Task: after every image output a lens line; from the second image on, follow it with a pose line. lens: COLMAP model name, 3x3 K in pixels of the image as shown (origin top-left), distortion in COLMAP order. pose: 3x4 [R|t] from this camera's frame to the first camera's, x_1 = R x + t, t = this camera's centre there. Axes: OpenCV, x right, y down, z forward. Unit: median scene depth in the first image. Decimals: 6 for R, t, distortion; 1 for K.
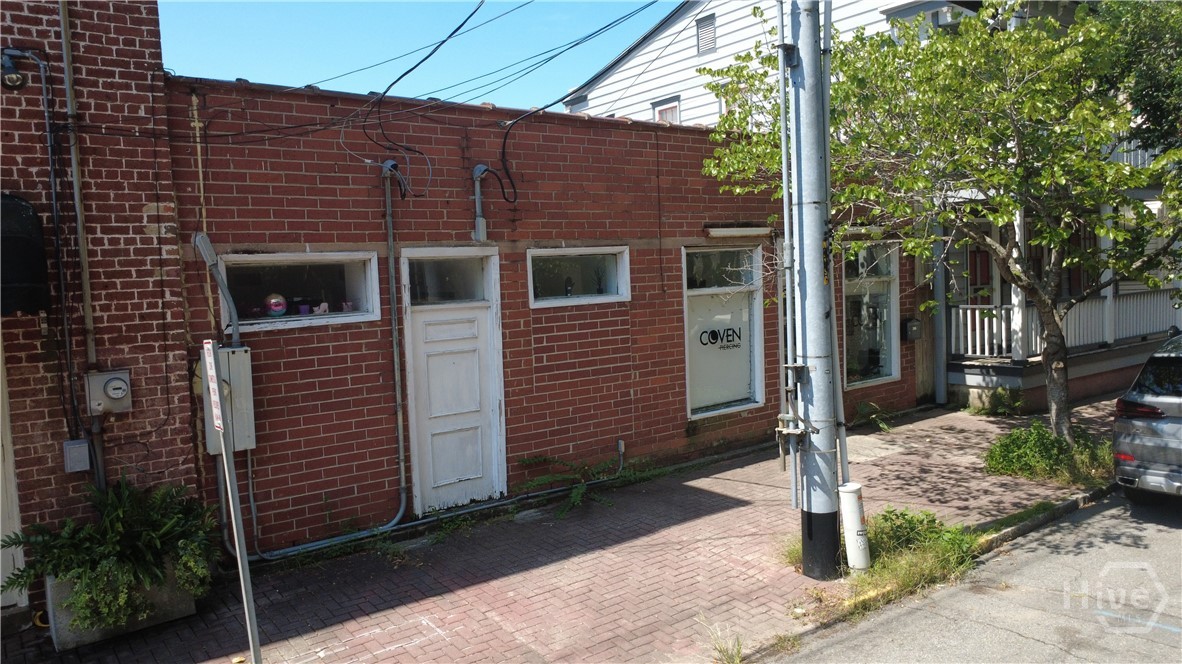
lens RADIAL K [[862.9, 0, 593.0], [0, 862.9, 331.5], [0, 0, 1]] dist [-0.002817, 0.001606]
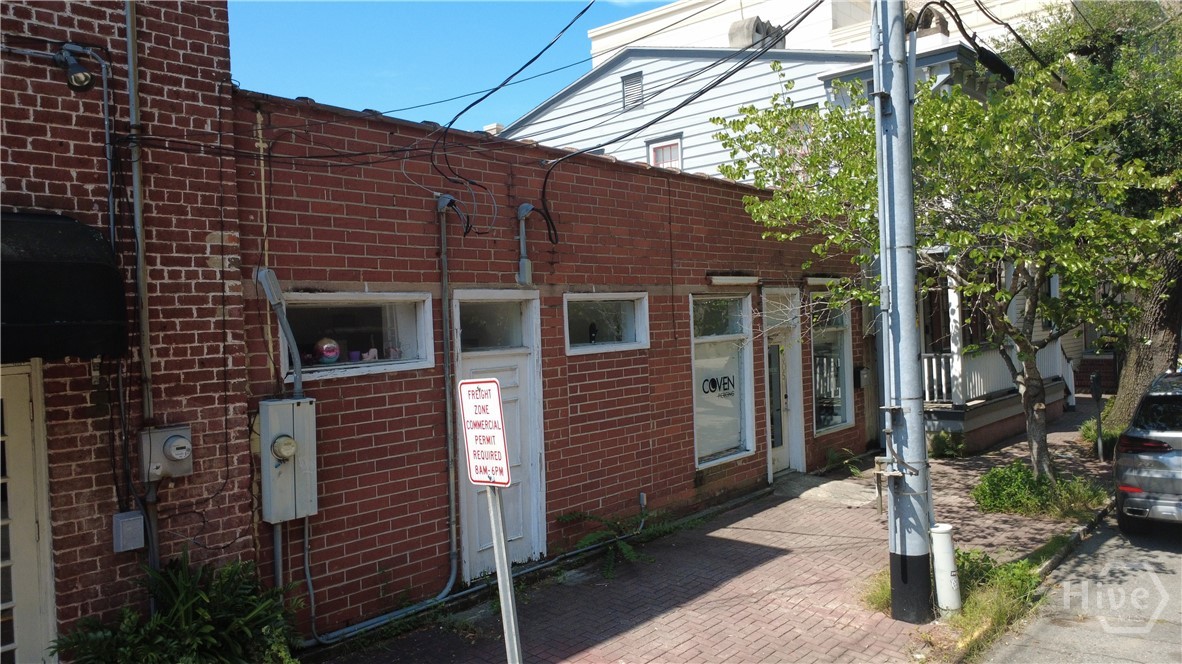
lens RADIAL K [[862.9, 0, 593.1], [0, 862.9, 331.1], [0, 0, 1]] dist [-0.002817, 0.001606]
pose [[0.979129, 0.000537, 0.203238, -0.281862], [0.013115, 0.997745, -0.065819, 0.011249], [-0.202815, 0.067111, 0.976915, 0.076091]]
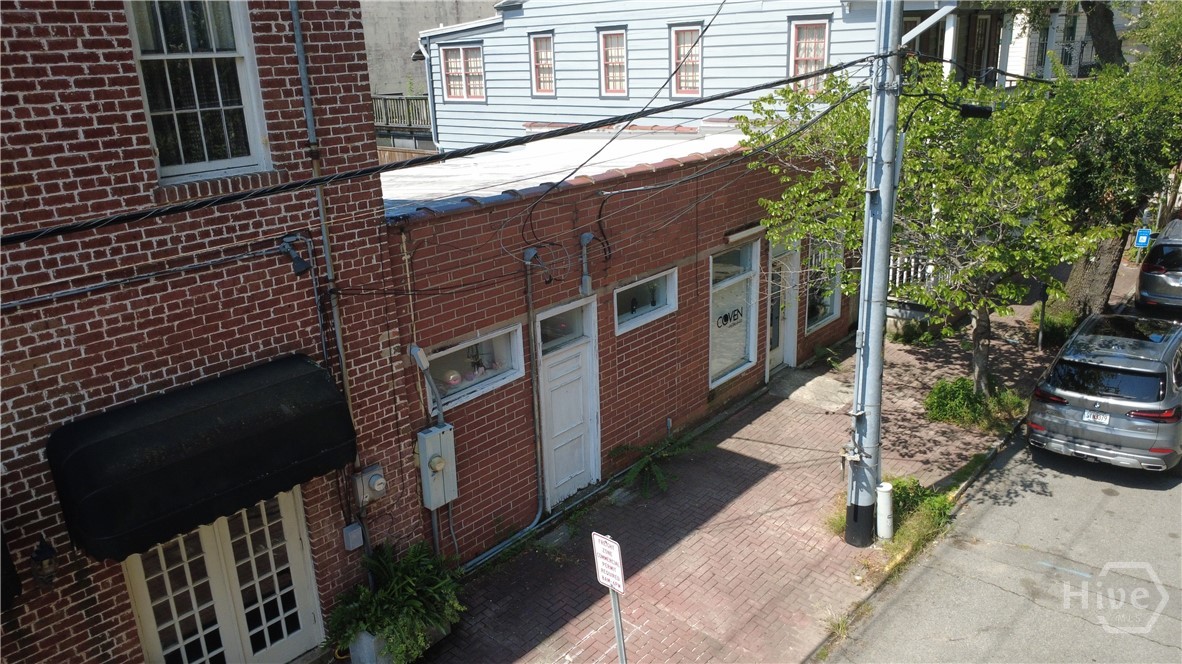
lens RADIAL K [[862.9, 0, 593.8], [0, 862.9, 331.4], [0, 0, 1]] dist [-0.002817, 0.001606]
pose [[0.978352, -0.059957, 0.198071, -0.412408], [0.011563, 0.971453, 0.236951, -0.386647], [-0.206624, -0.229531, 0.951116, -0.194203]]
